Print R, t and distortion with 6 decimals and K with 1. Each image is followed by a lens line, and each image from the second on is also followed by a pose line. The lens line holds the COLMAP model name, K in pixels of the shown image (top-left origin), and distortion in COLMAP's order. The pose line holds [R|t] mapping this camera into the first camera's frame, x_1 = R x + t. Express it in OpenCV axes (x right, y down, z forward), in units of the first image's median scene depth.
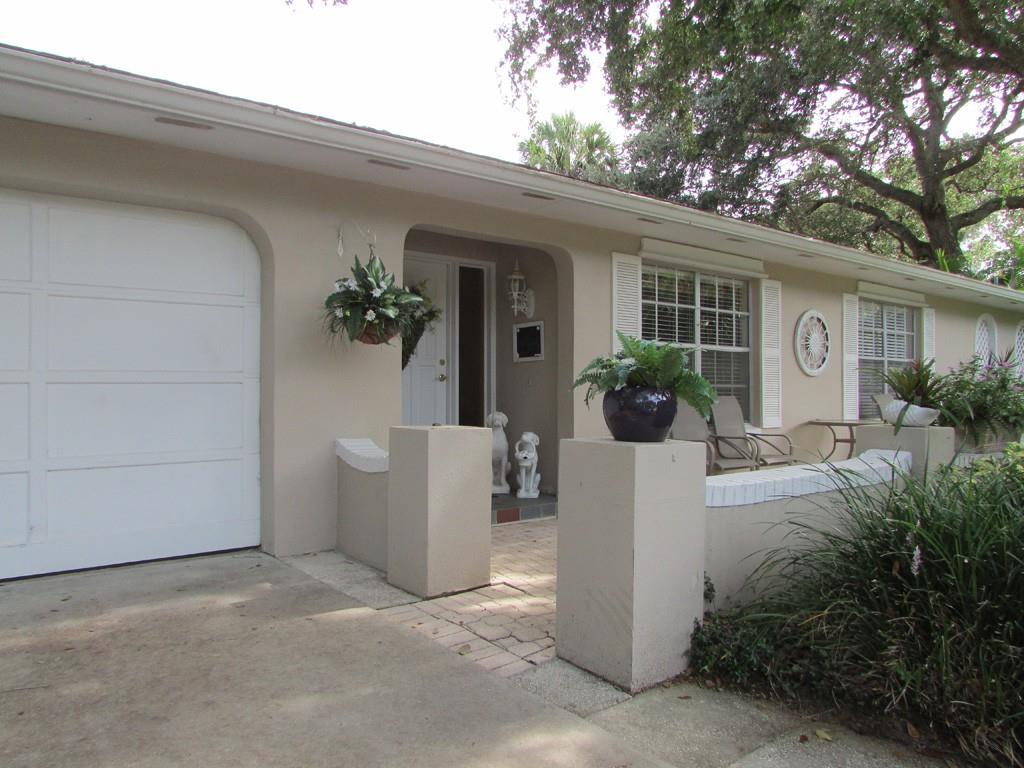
lens RADIAL K [[727.6, 0, 512.5], [0, 727.6, 386.7], [0, 0, 1]] dist [-0.024985, 0.007702]
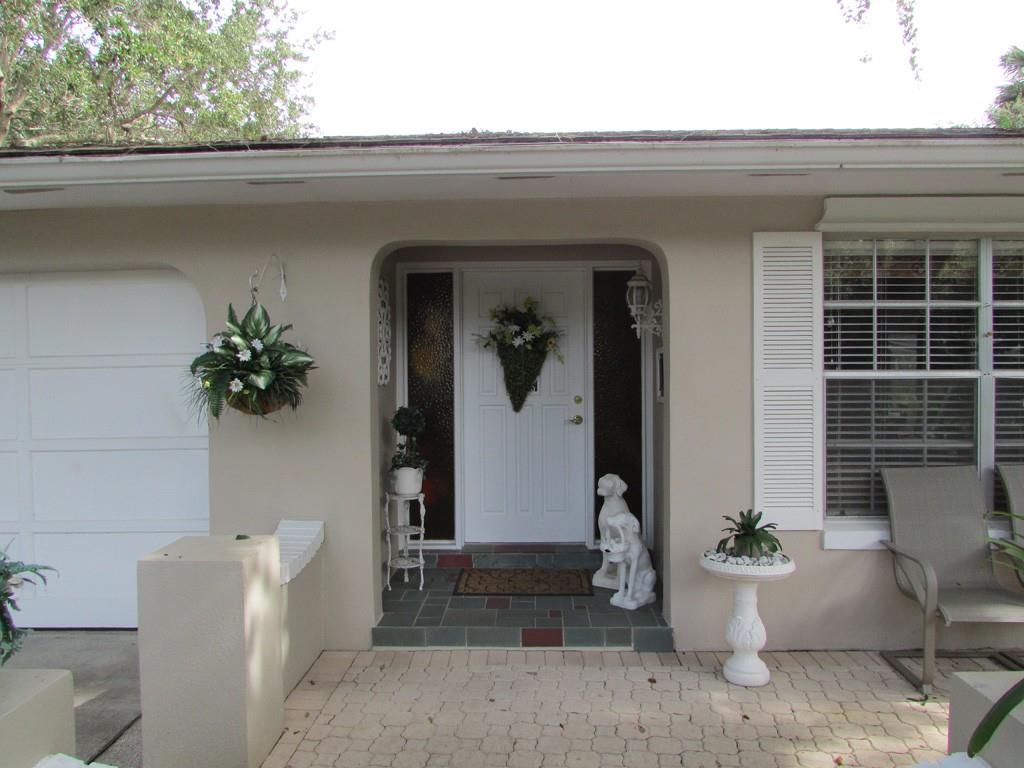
lens RADIAL K [[727.6, 0, 512.0], [0, 727.6, 384.3], [0, 0, 1]] dist [-0.024985, 0.007702]
pose [[0.801430, -0.001757, -0.598086, 0.292381], [0.020006, 0.999515, 0.023871, -0.066896], [0.597754, -0.031096, 0.801076, 0.340379]]
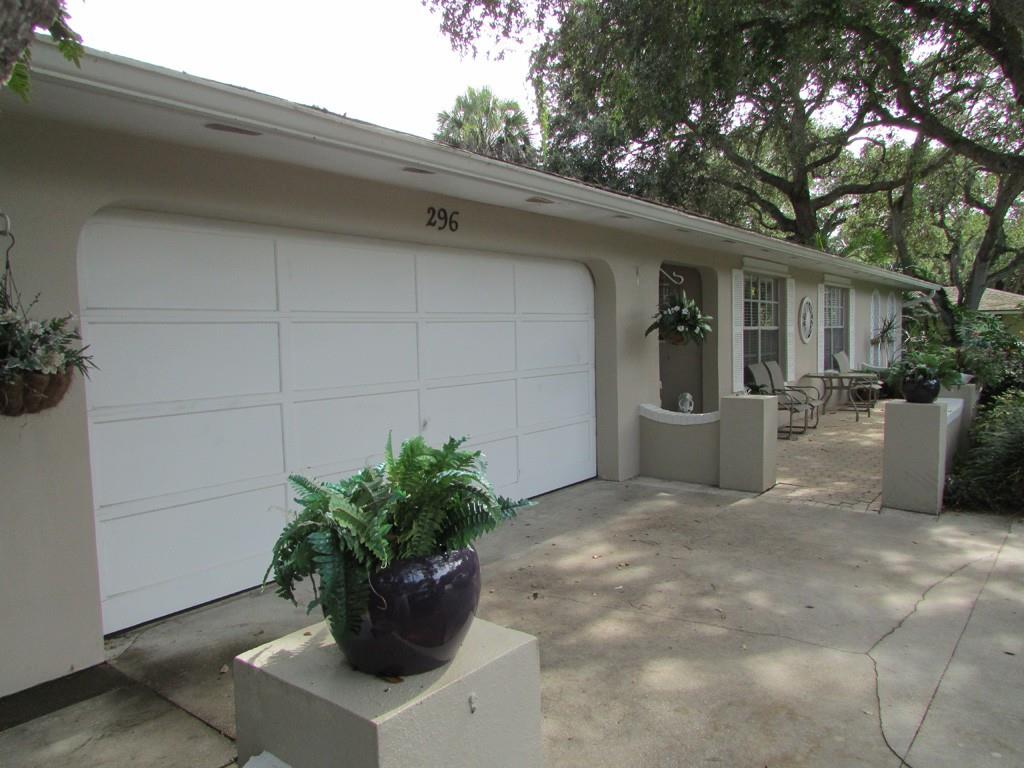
lens RADIAL K [[727.6, 0, 512.3], [0, 727.6, 384.3], [0, 0, 1]] dist [-0.024985, 0.007702]
pose [[0.969402, -0.039096, 0.242347, -0.592480], [0.022020, 0.997105, 0.072774, -0.061496], [-0.244491, -0.065211, 0.967456, -0.291510]]
